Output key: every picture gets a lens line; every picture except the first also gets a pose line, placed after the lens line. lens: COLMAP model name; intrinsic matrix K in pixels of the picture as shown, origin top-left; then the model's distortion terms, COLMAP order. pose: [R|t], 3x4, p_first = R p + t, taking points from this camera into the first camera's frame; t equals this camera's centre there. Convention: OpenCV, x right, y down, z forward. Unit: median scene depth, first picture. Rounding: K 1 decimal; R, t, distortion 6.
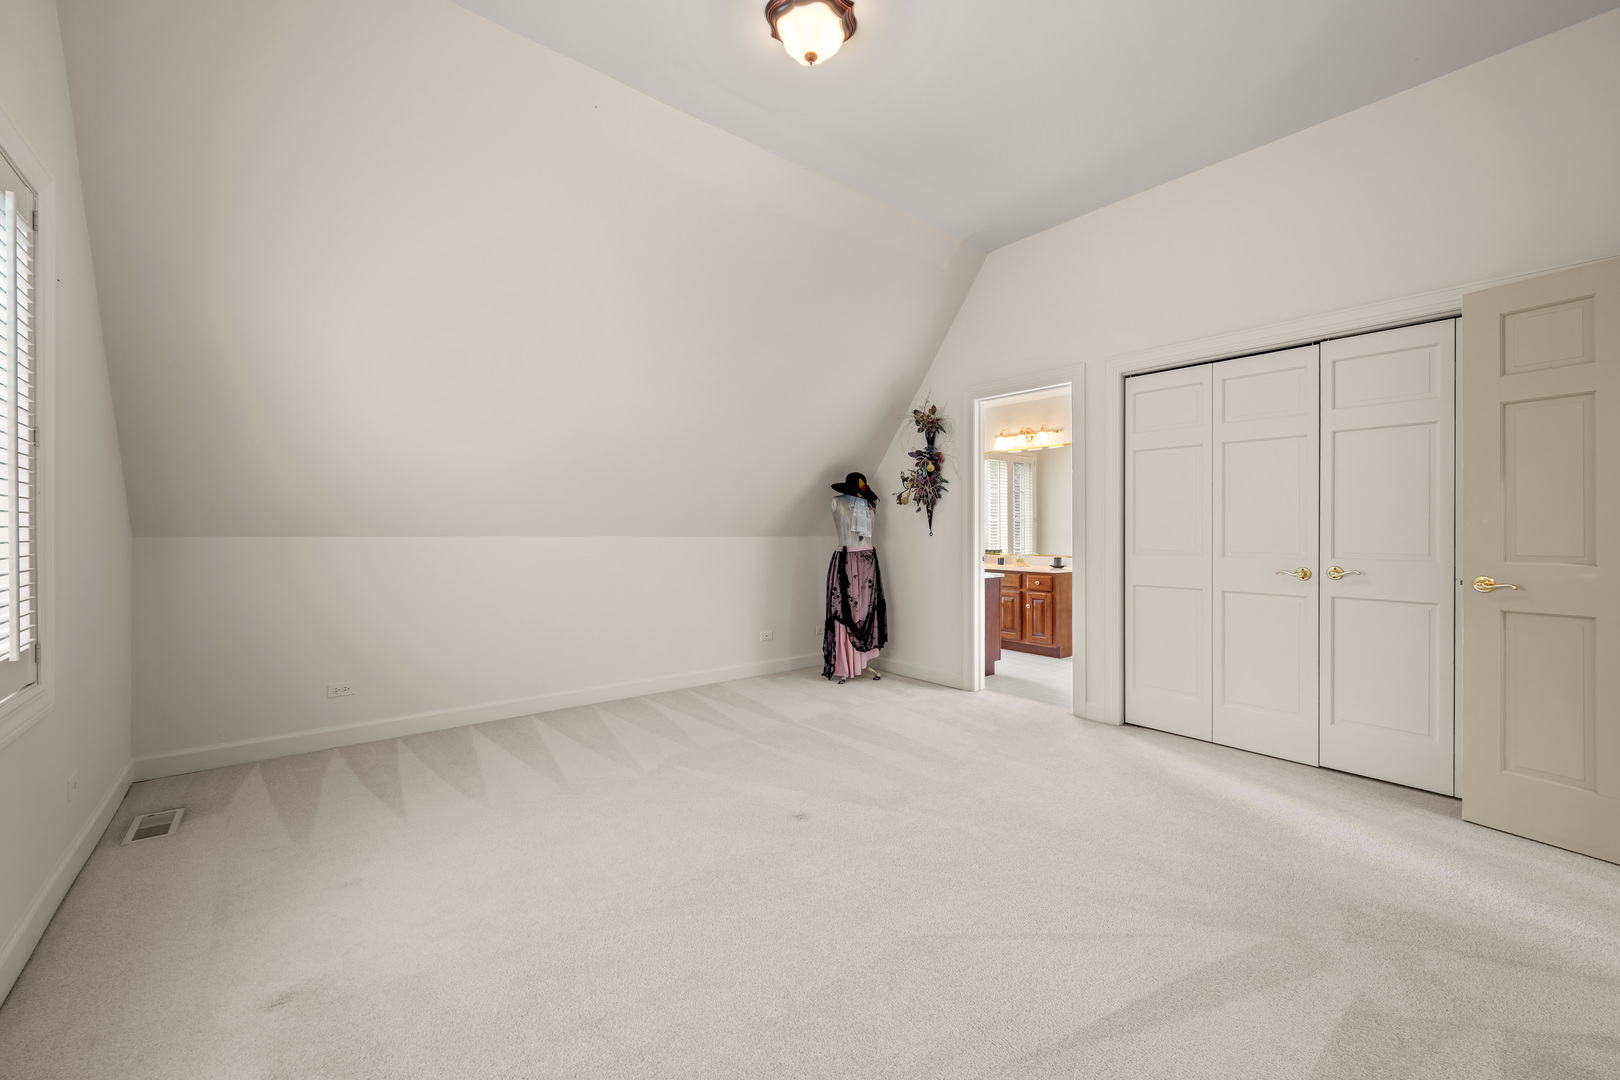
lens RADIAL K [[639.9, 0, 815.5], [0, 639.9, 532.2], [0, 0, 1]] dist [-0.002987, 0.000941]
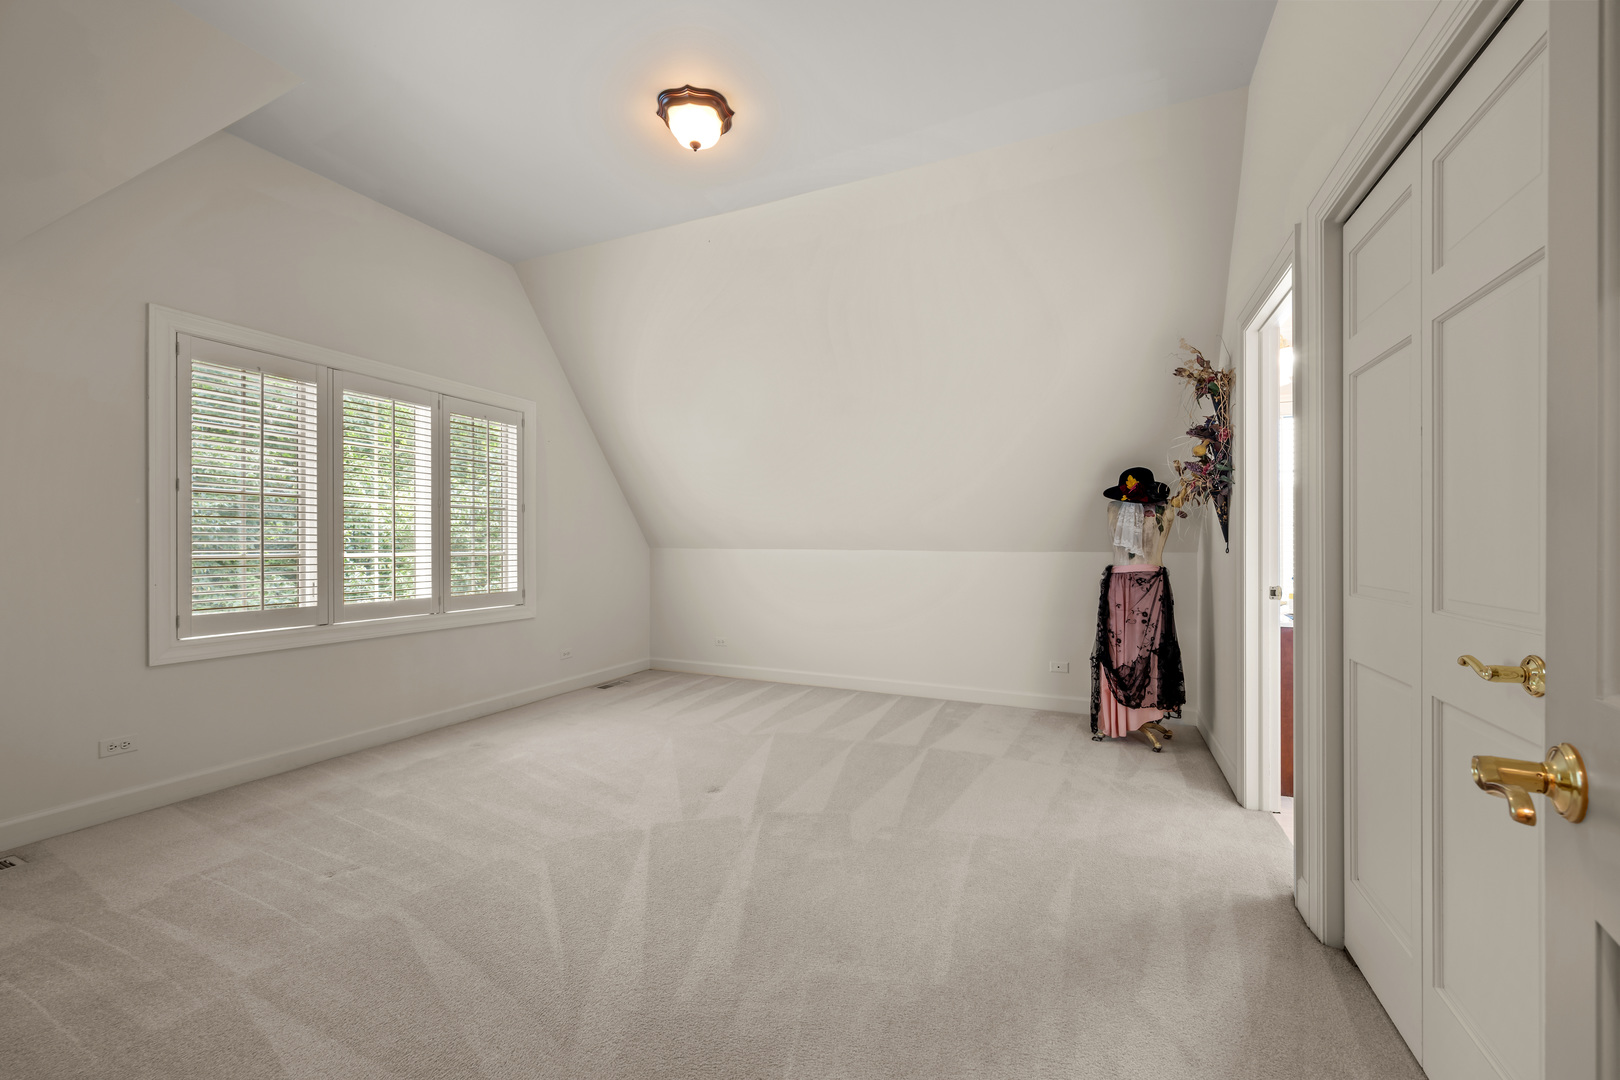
lens RADIAL K [[639.9, 0, 812.4], [0, 639.9, 545.6], [0, 0, 1]] dist [-0.002987, 0.000941]
pose [[0.438810, 0.001631, -0.898578, 0.581352], [-0.001365, 0.999998, 0.001148, -0.002325], [0.898579, 0.000722, 0.438812, 0.339715]]
